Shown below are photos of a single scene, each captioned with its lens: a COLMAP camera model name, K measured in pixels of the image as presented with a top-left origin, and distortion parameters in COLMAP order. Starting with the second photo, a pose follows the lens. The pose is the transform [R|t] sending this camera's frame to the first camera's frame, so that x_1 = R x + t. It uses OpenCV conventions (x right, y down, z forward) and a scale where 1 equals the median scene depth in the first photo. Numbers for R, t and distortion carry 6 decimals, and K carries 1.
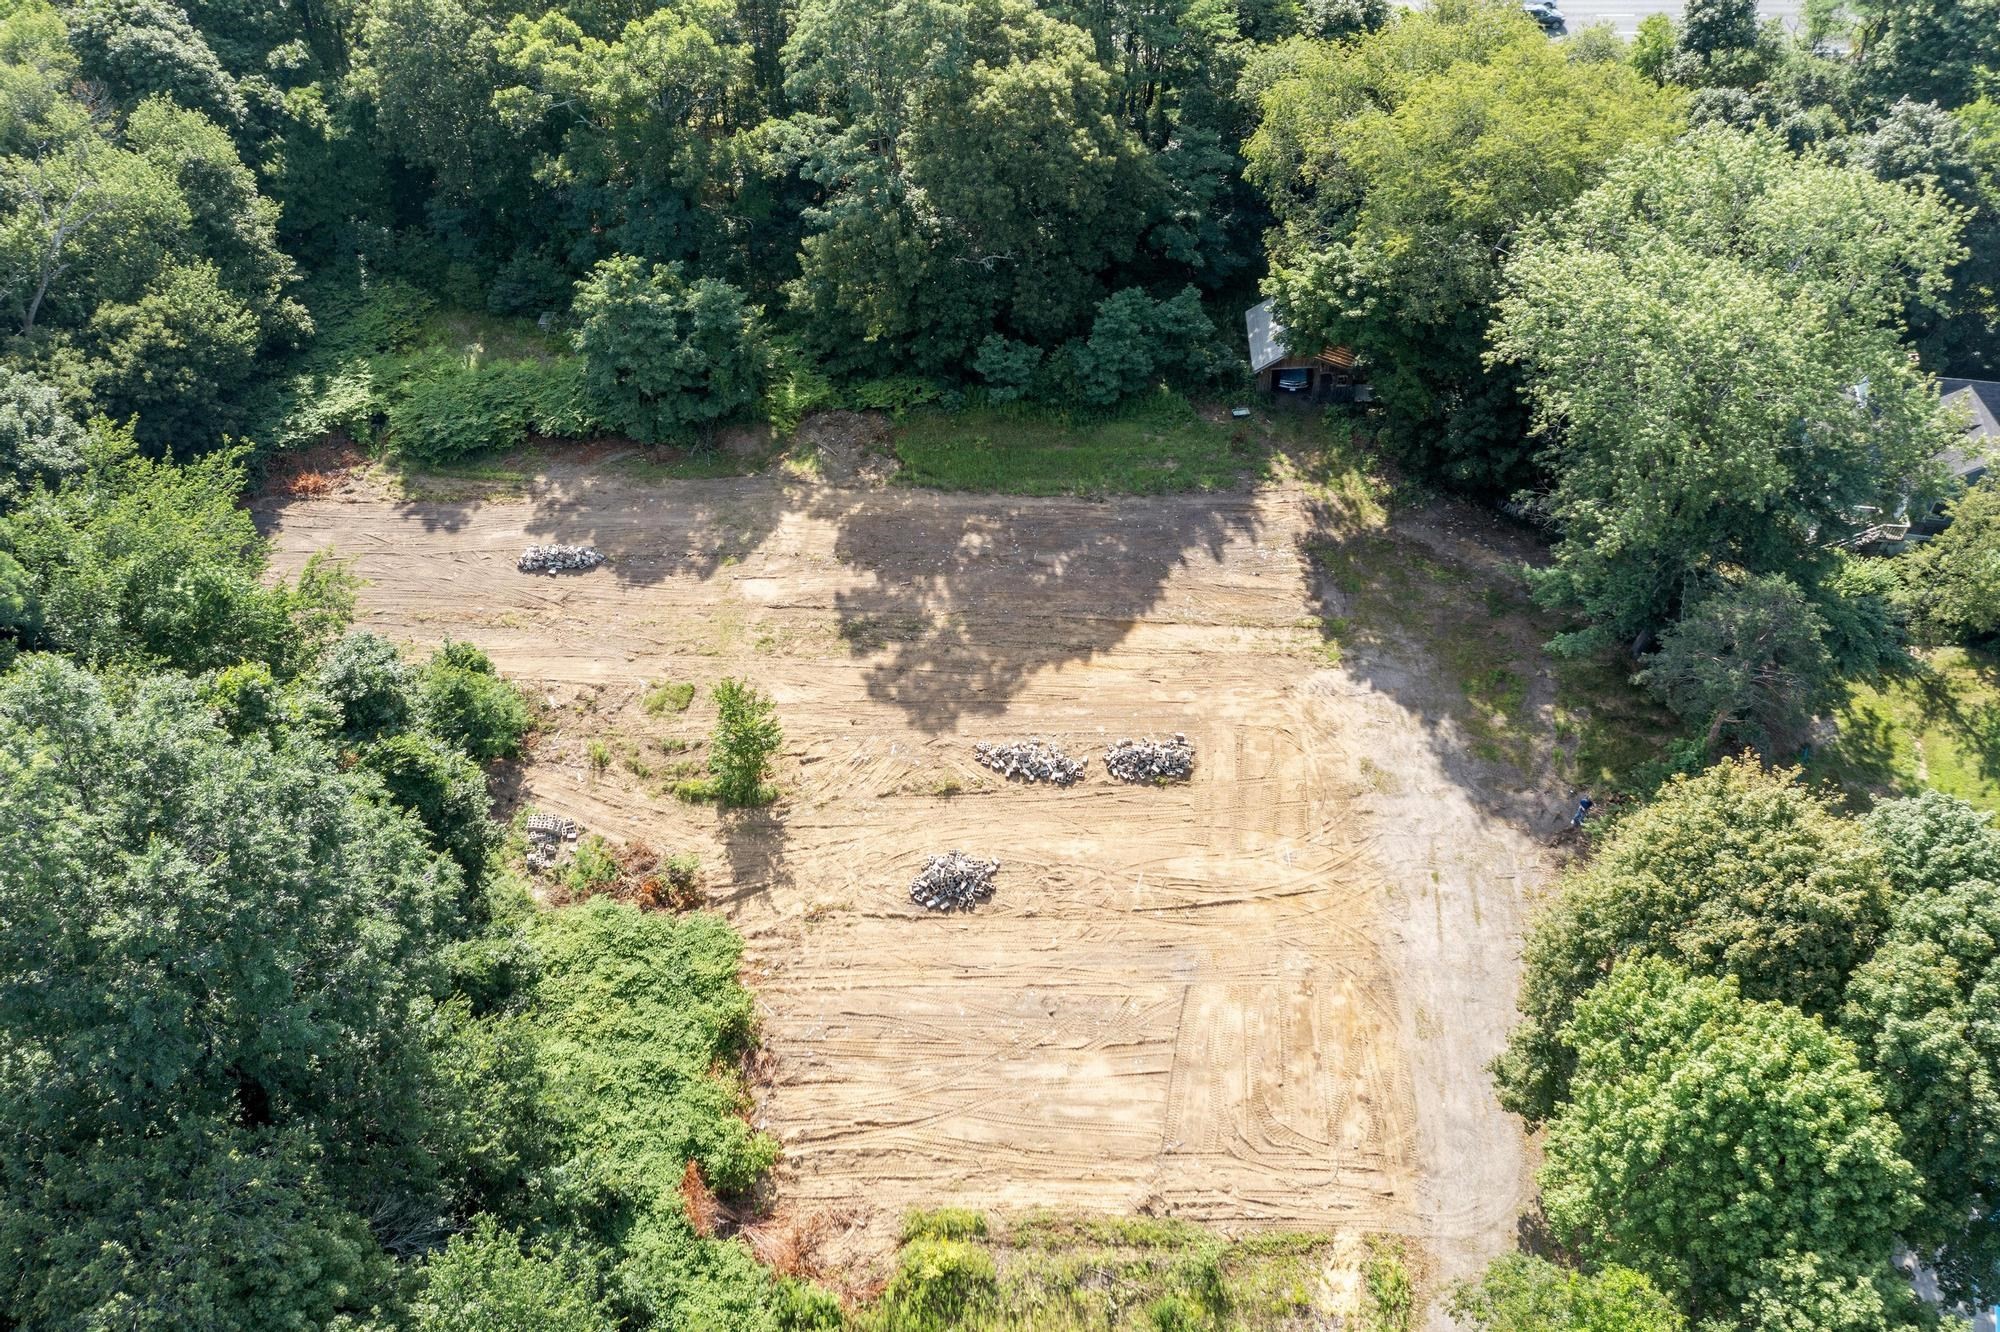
lens RADIAL K [[1563.9, 0, 995.3], [0, 1563.9, 655.6], [0, 0, 1]] dist [-0.020862, 0.006197]
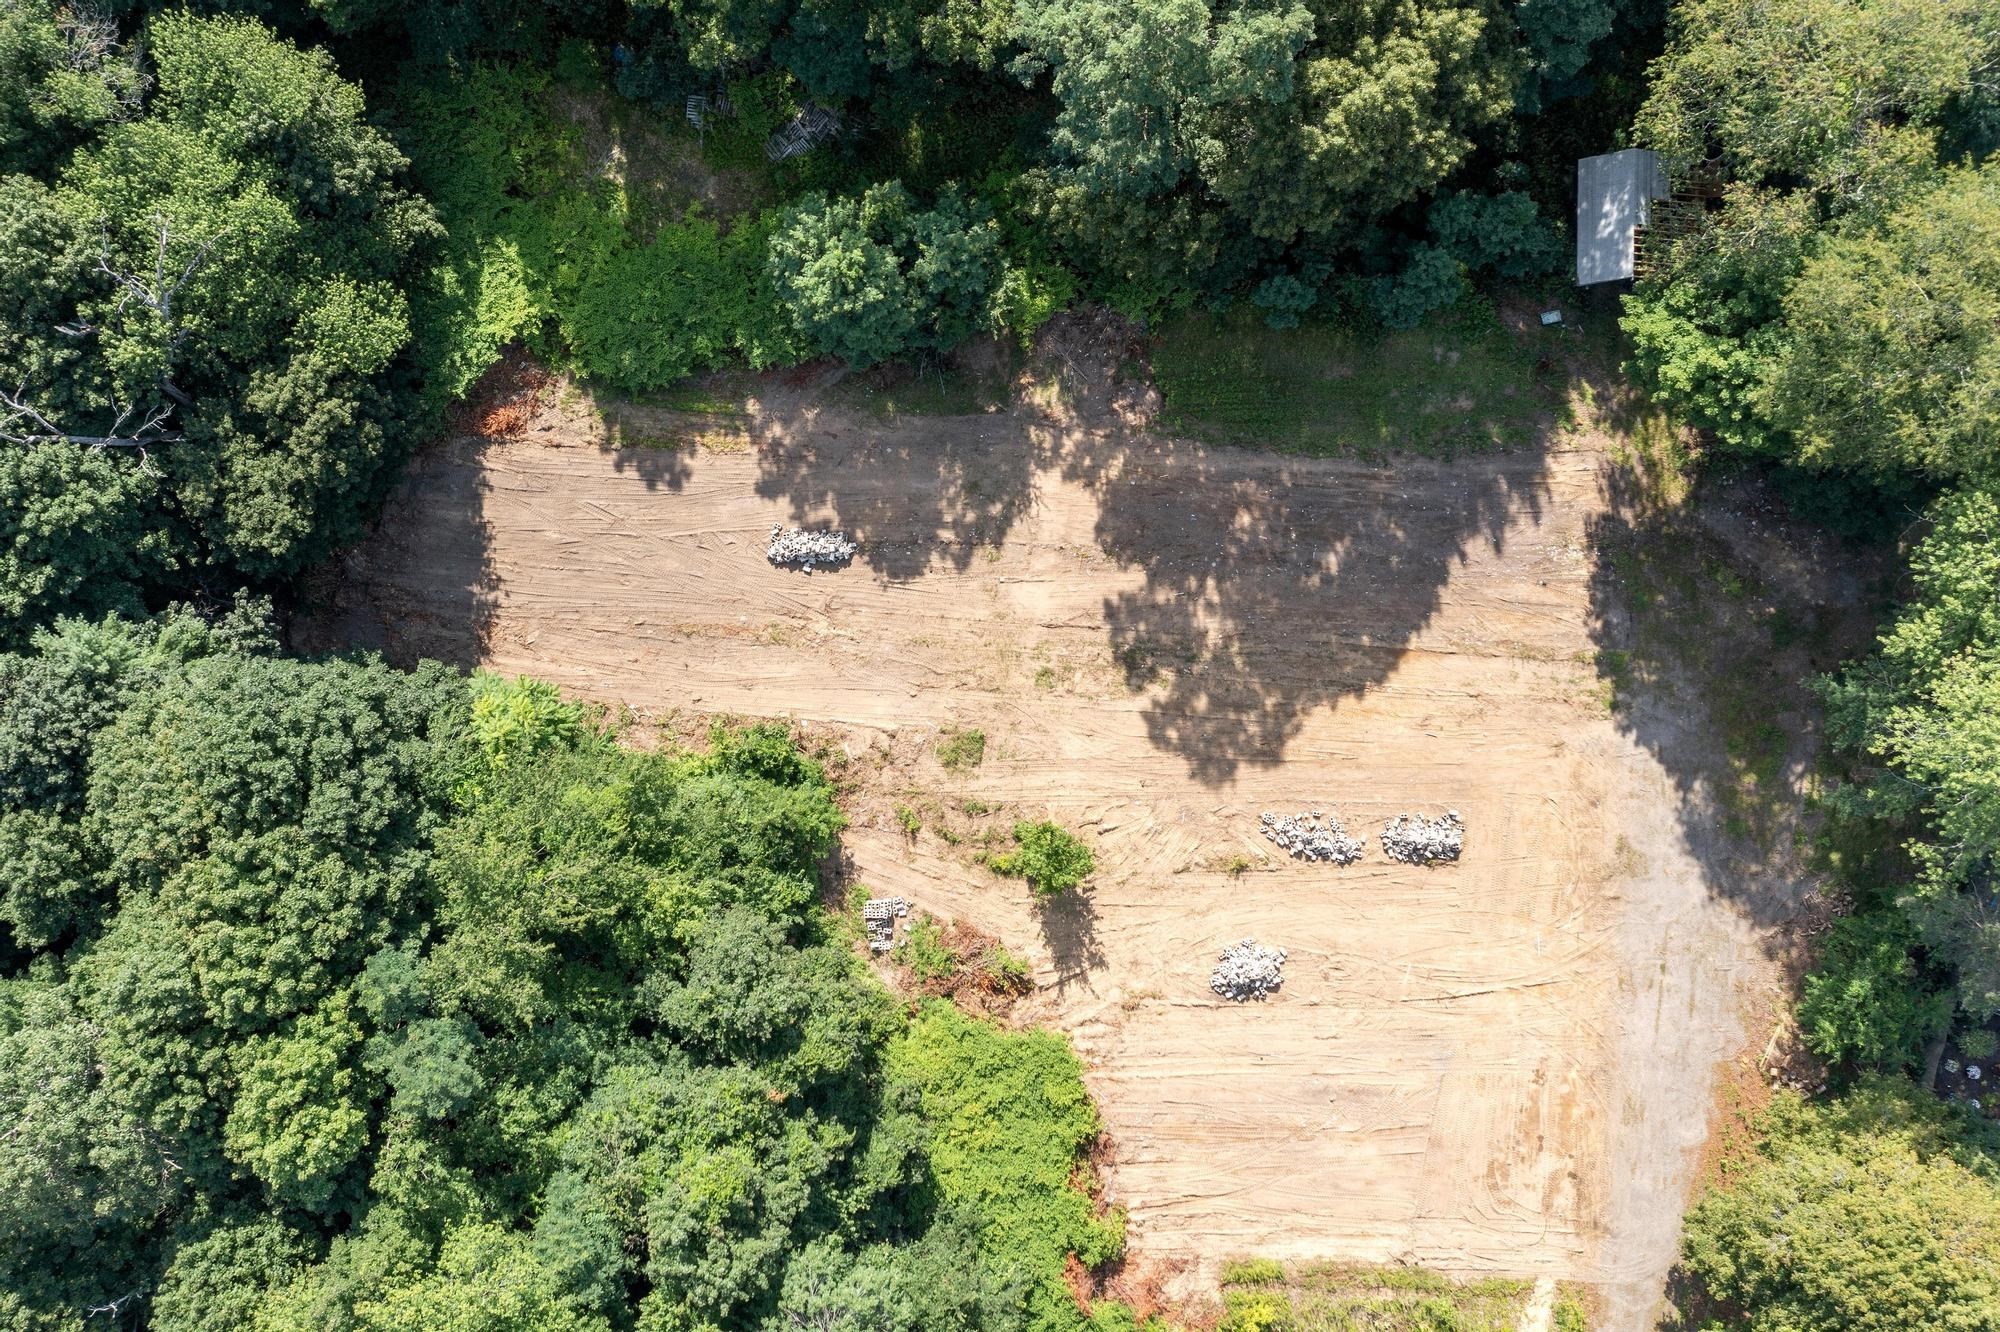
lens RADIAL K [[1563.9, 0, 995.3], [0, 1563.9, 655.6], [0, 0, 1]] dist [-0.020862, 0.006197]
pose [[0.999610, -0.027442, -0.005255, -0.191551], [0.023291, 0.714492, 0.699256, -0.798170], [-0.015434, -0.699105, 0.714852, 0.319518]]
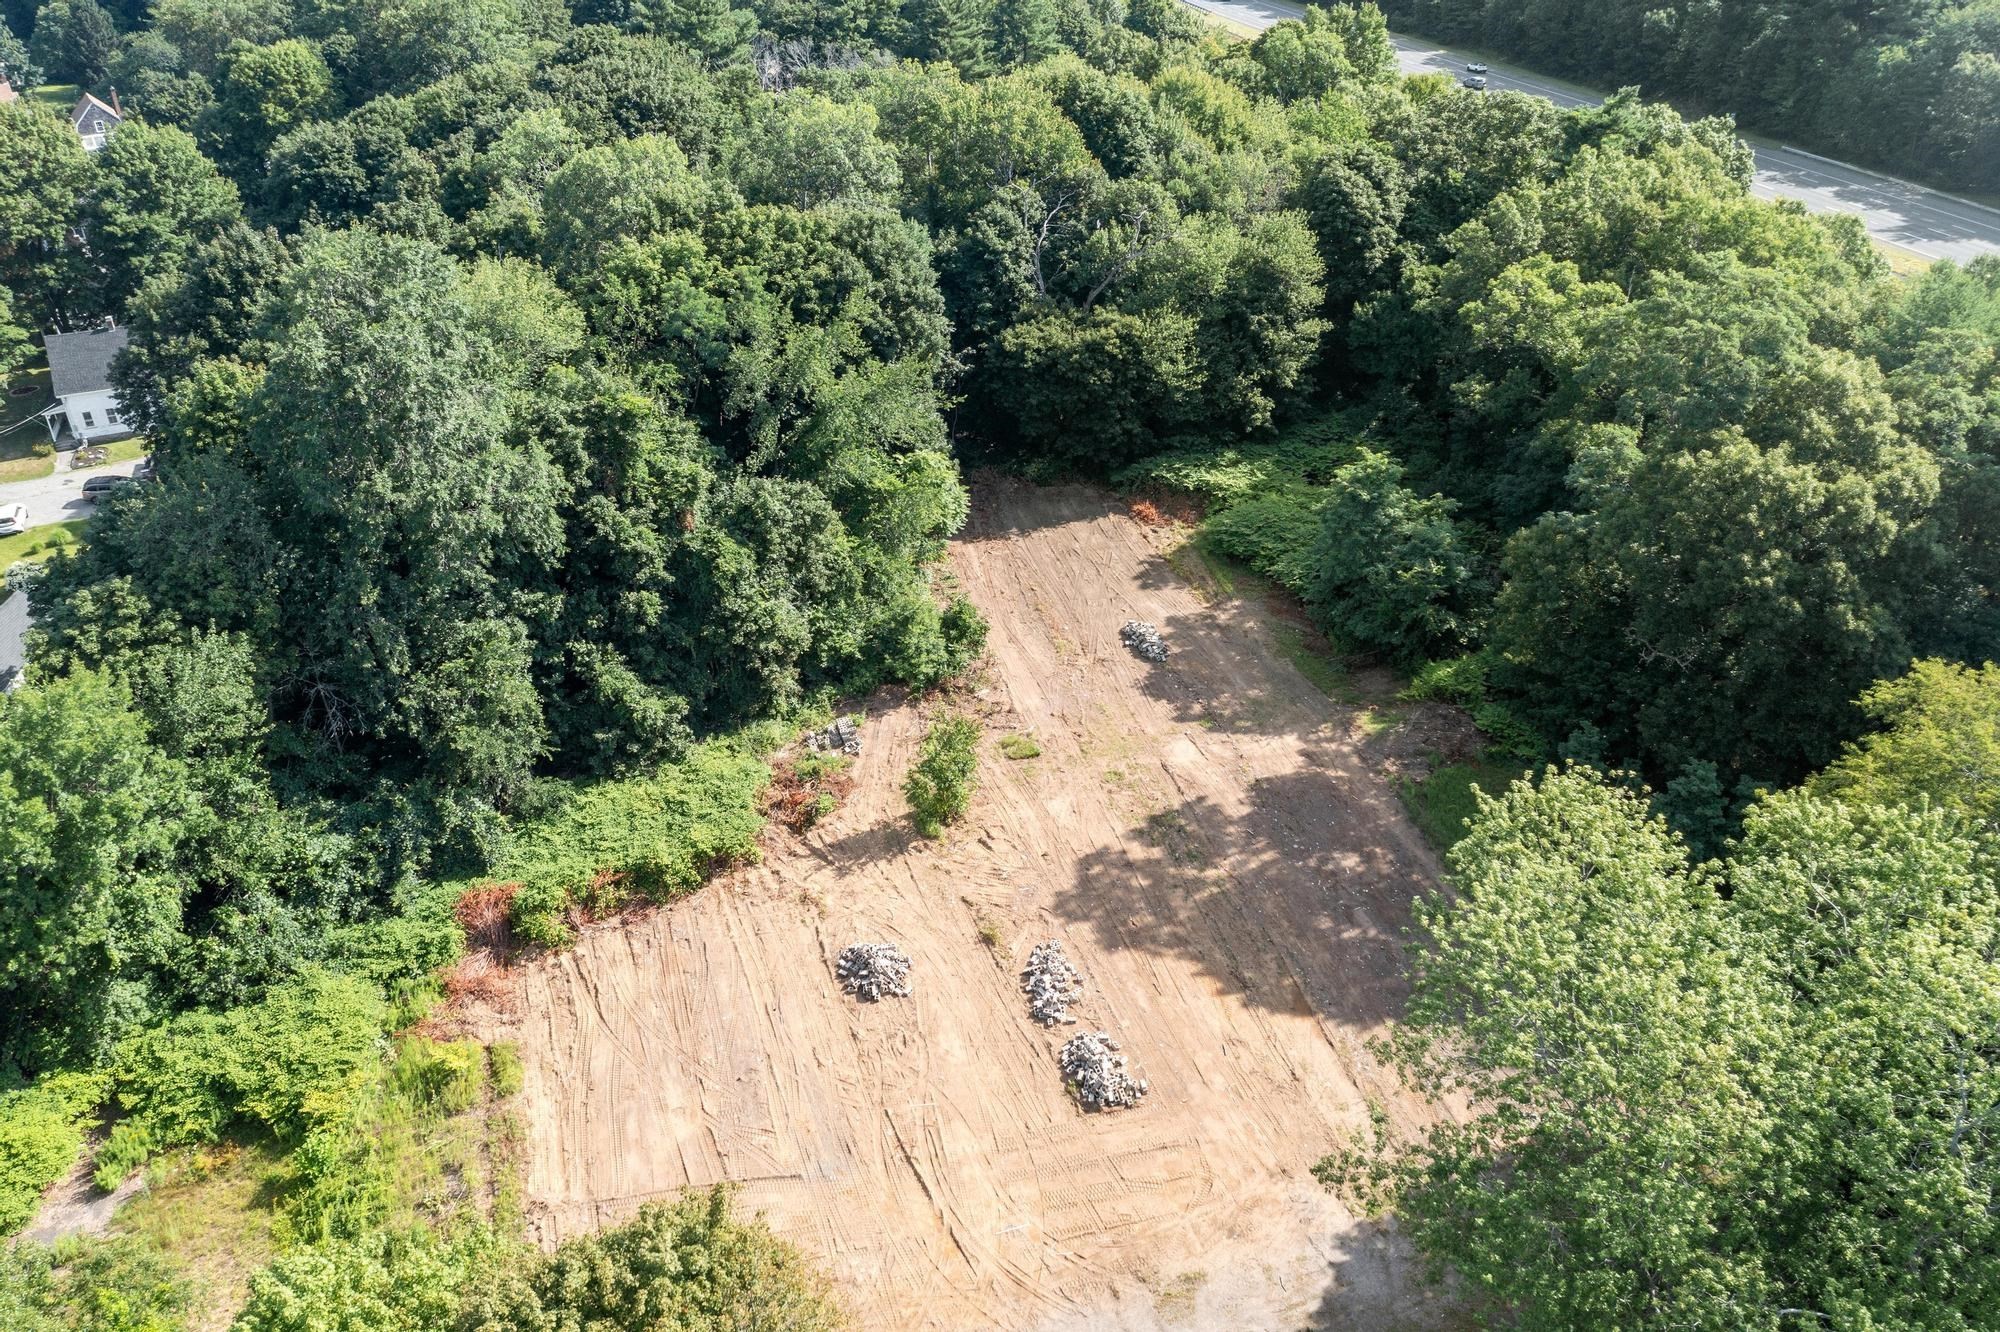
lens RADIAL K [[1568.1, 0, 996.6], [0, 1568.1, 653.5], [0, 0, 1]] dist [-0.024019, 0.004045]
pose [[0.328097, 0.496516, -0.803632, 0.651422], [-0.656727, 0.731396, 0.183766, -0.218927], [0.679016, 0.467474, 0.566044, 0.384409]]
